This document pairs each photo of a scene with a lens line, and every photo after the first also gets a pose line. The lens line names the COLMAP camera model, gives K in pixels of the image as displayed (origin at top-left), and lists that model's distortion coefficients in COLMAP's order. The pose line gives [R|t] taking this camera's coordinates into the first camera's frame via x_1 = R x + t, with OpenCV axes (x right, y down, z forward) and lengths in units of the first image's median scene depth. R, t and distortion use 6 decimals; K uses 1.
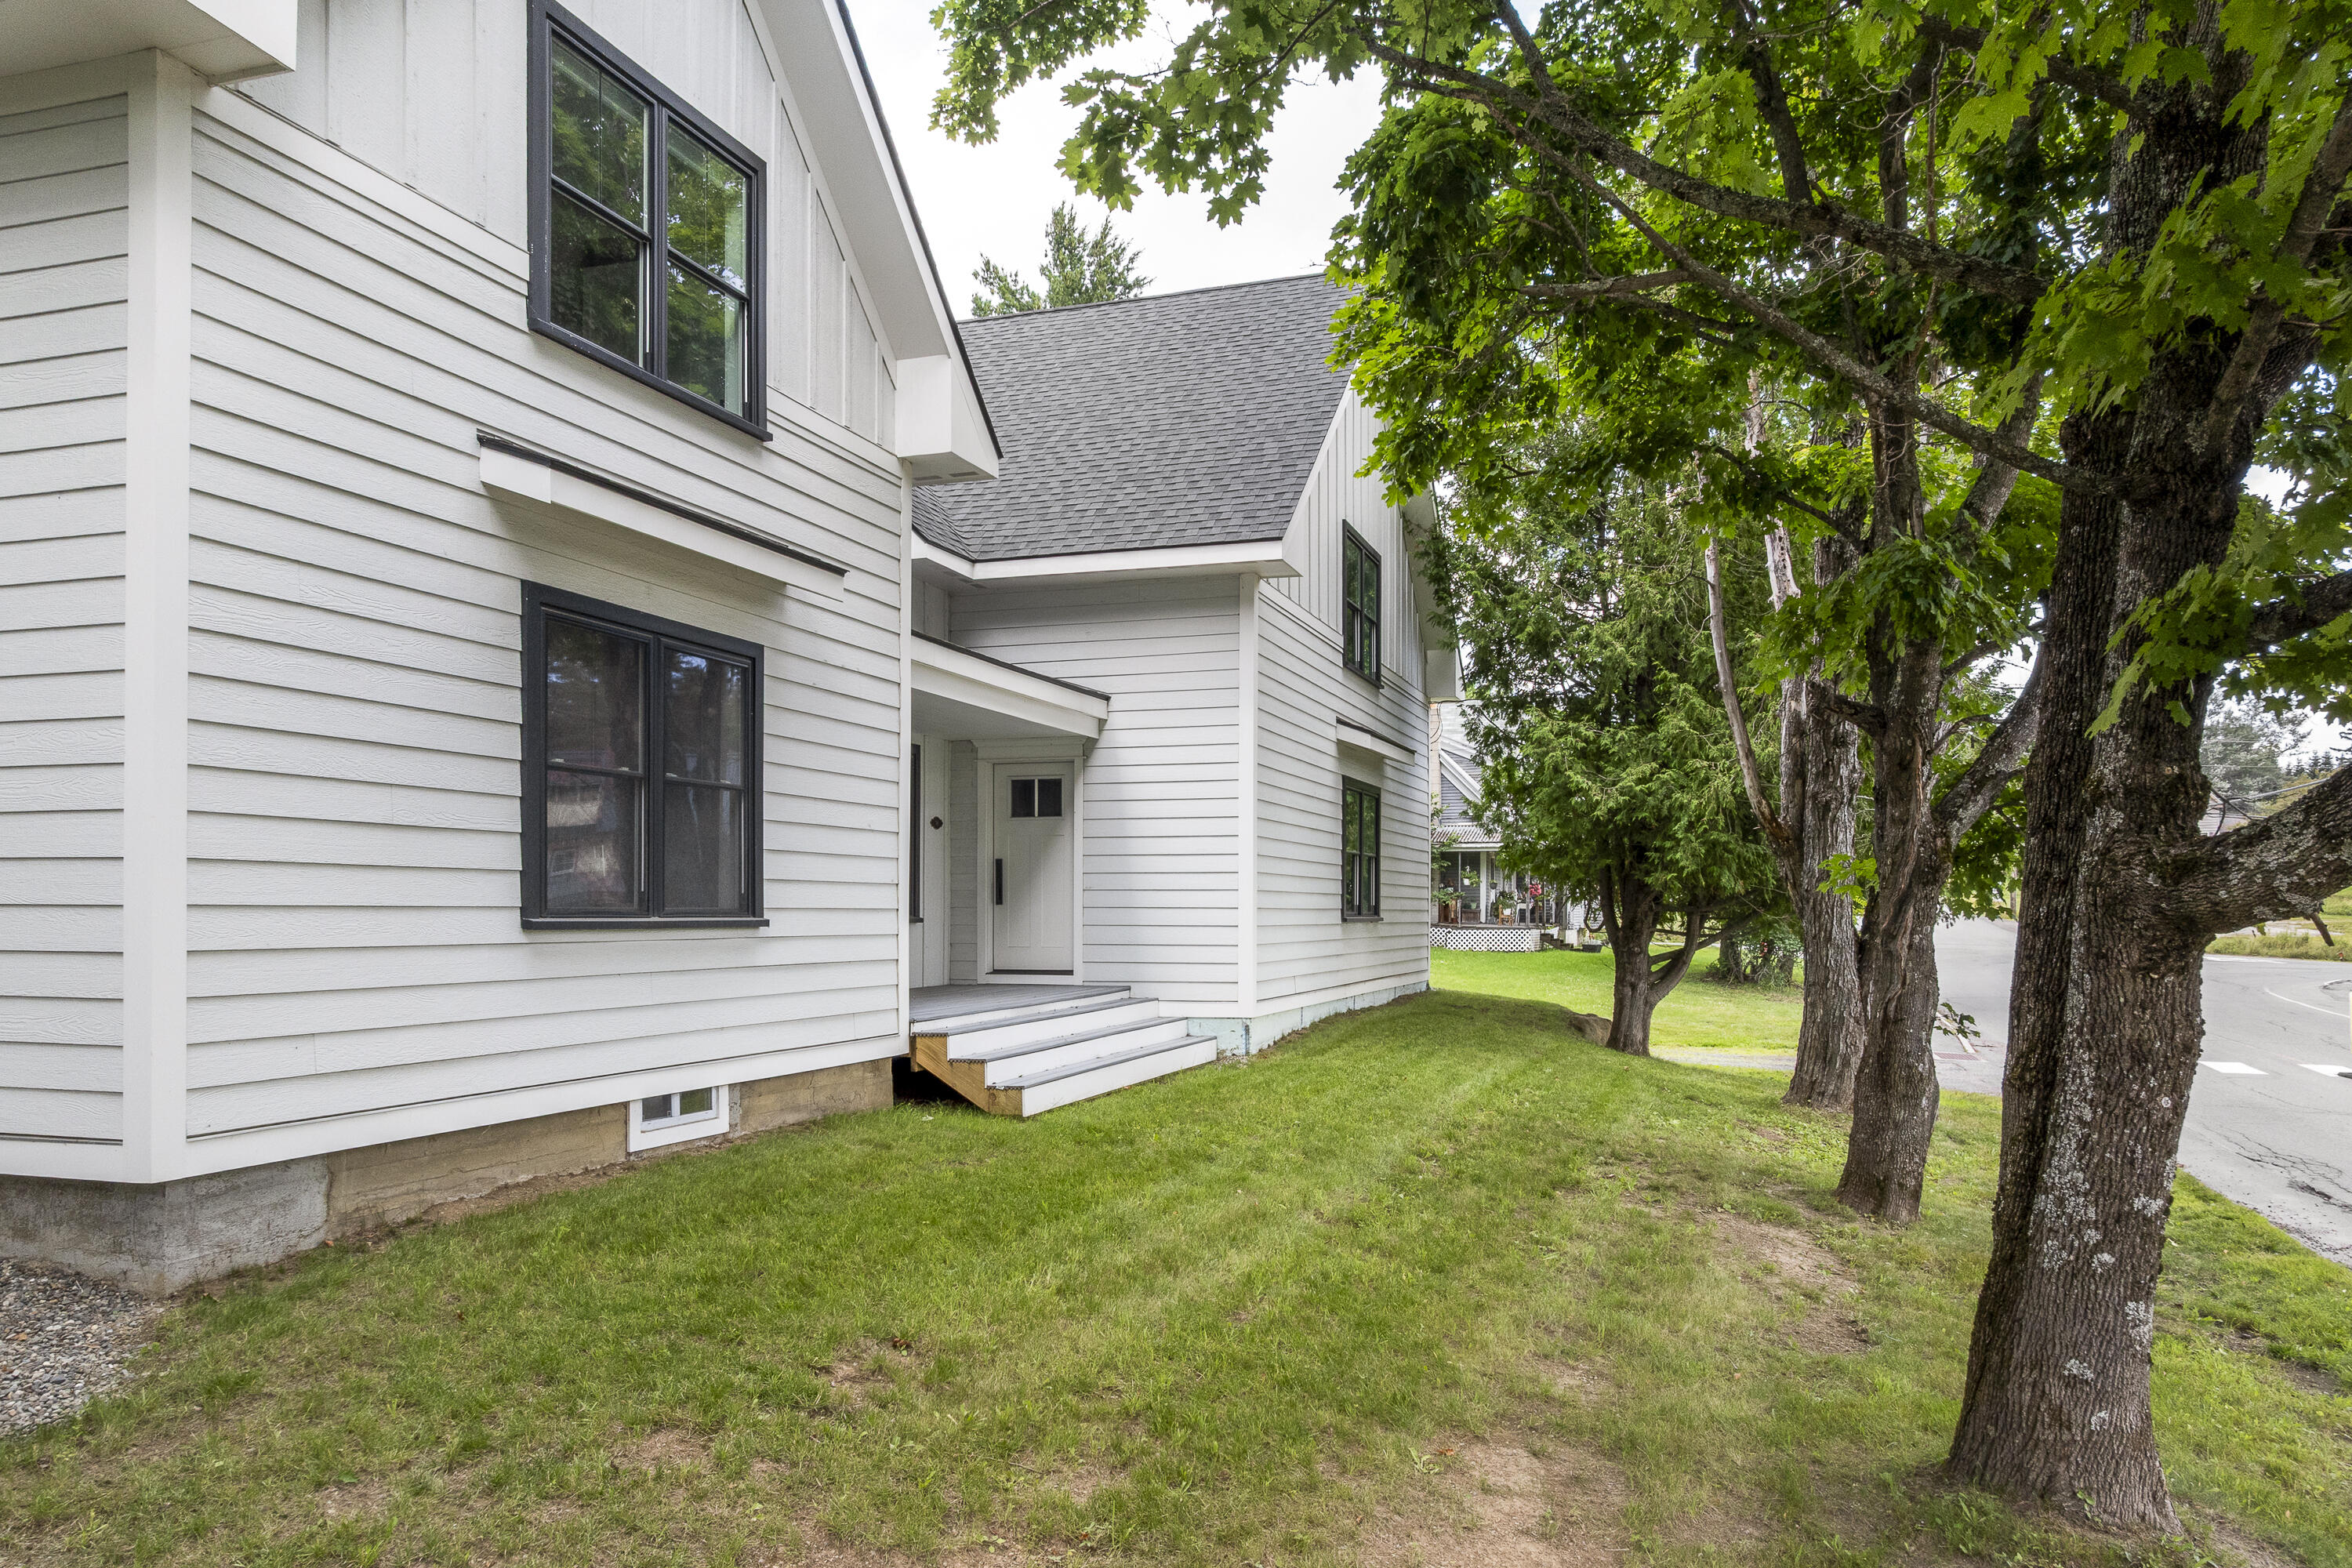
lens RADIAL K [[1631.6, 0, 1186.7], [0, 1631.6, 887.0], [0, 0, 1]] dist [-0.010941, 0.006556]
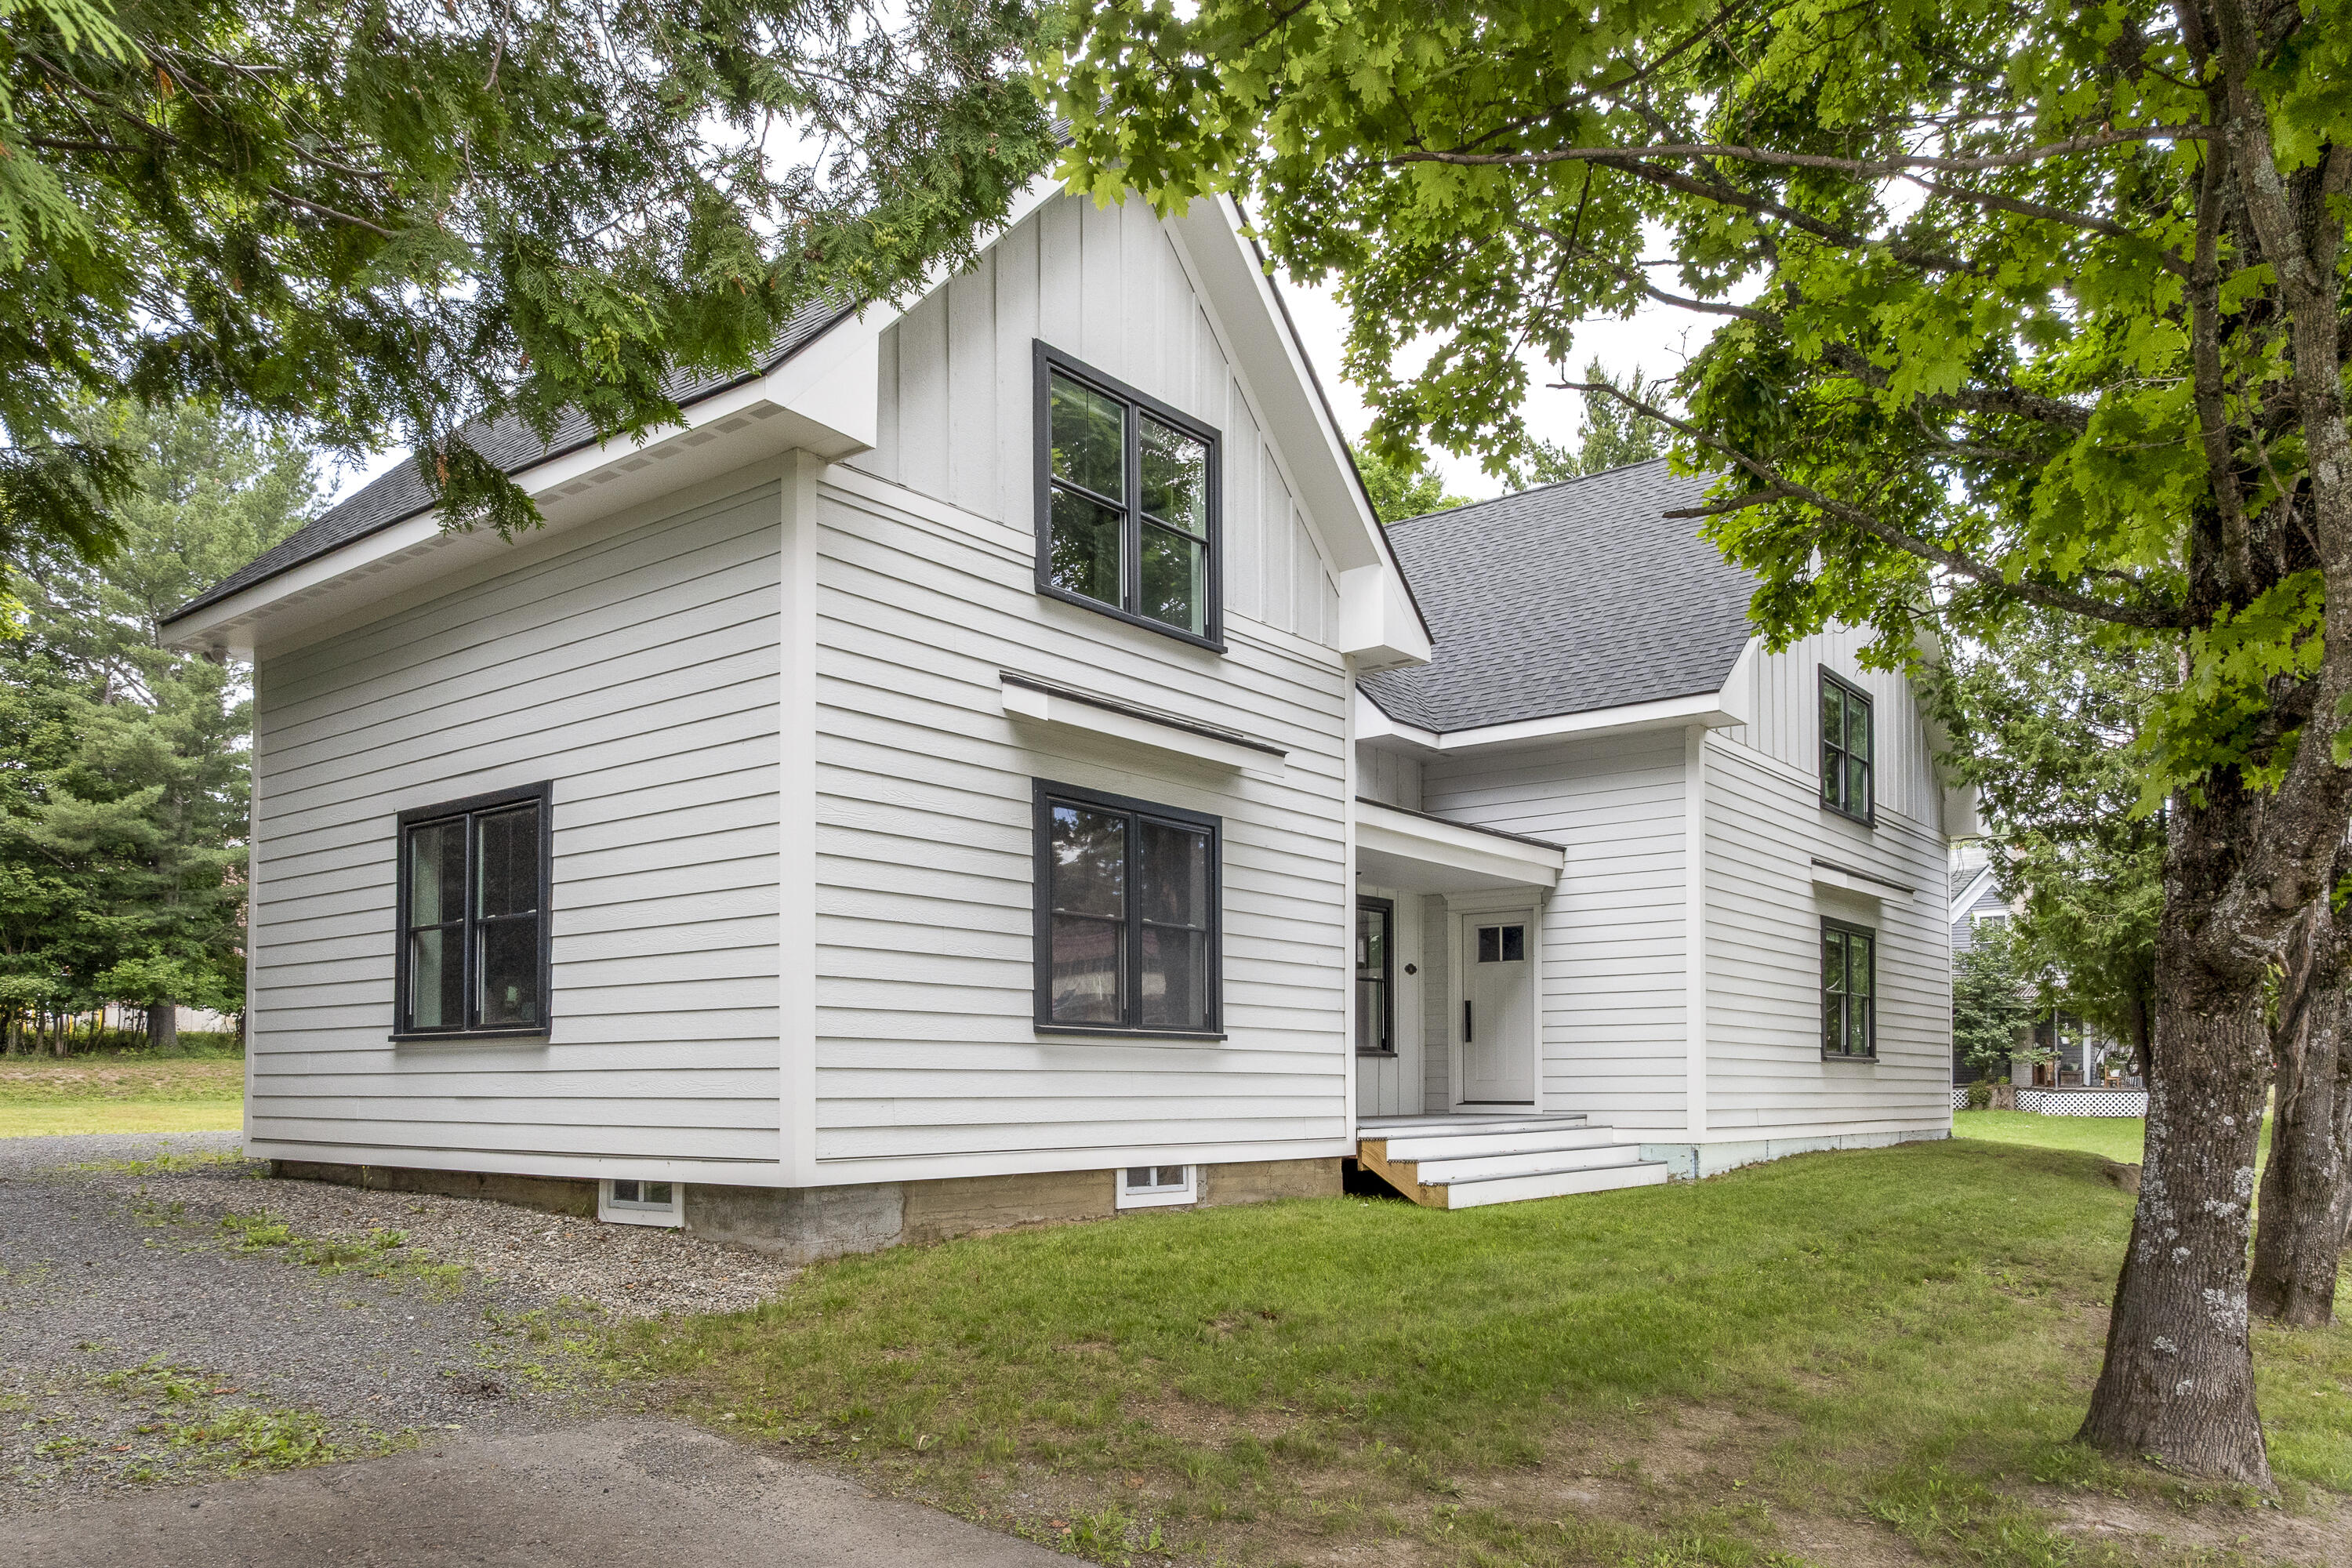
lens RADIAL K [[1680.0, 0, 1174.5], [0, 1680.0, 1043.6], [0, 0, 1]] dist [-0.001146, -0.006124]
pose [[0.938392, -0.010534, -0.345412, 0.147974], [0.006057, 0.999883, -0.014037, 0.043595], [0.345519, 0.011080, 0.938346, -0.218626]]
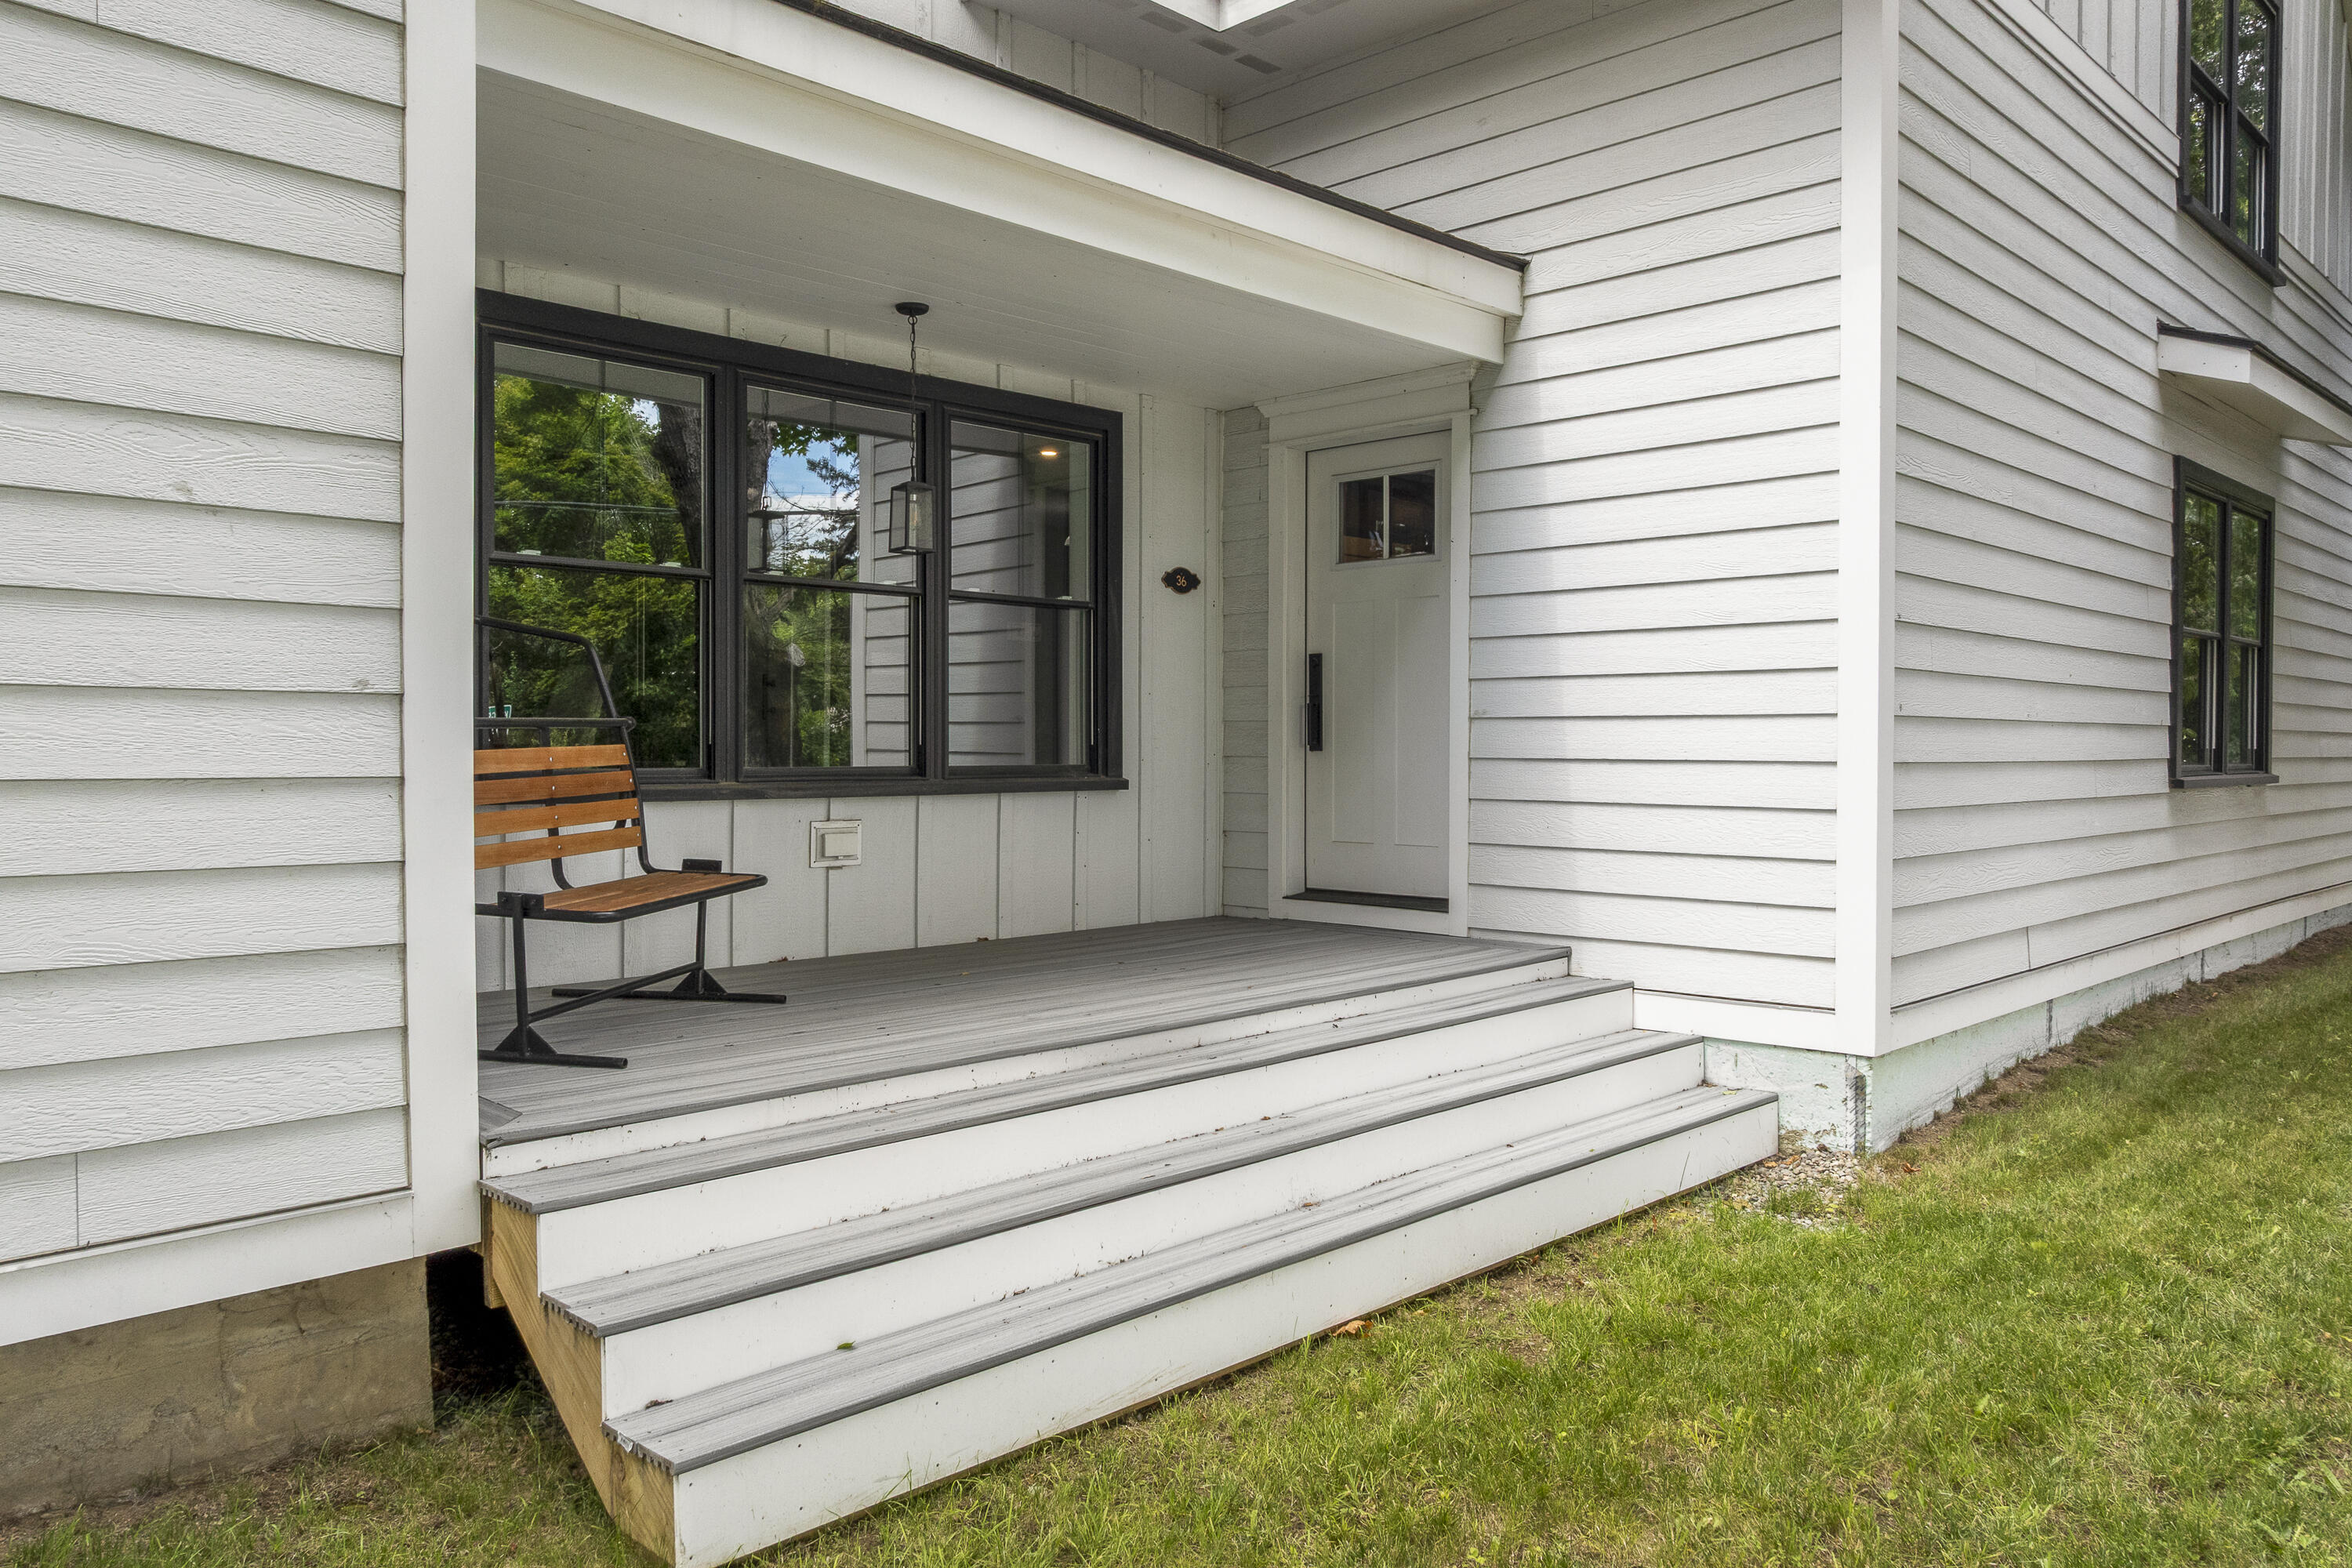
lens RADIAL K [[1679.9, 0, 1181.4], [0, 1679.9, 778.0], [0, 0, 1]] dist [-0.004905, -0.002926]
pose [[0.899344, 0.005239, -0.437210, 0.099568], [0.007682, 0.999585, 0.027779, 0.007119], [0.437173, -0.028341, 0.898931, 0.897072]]
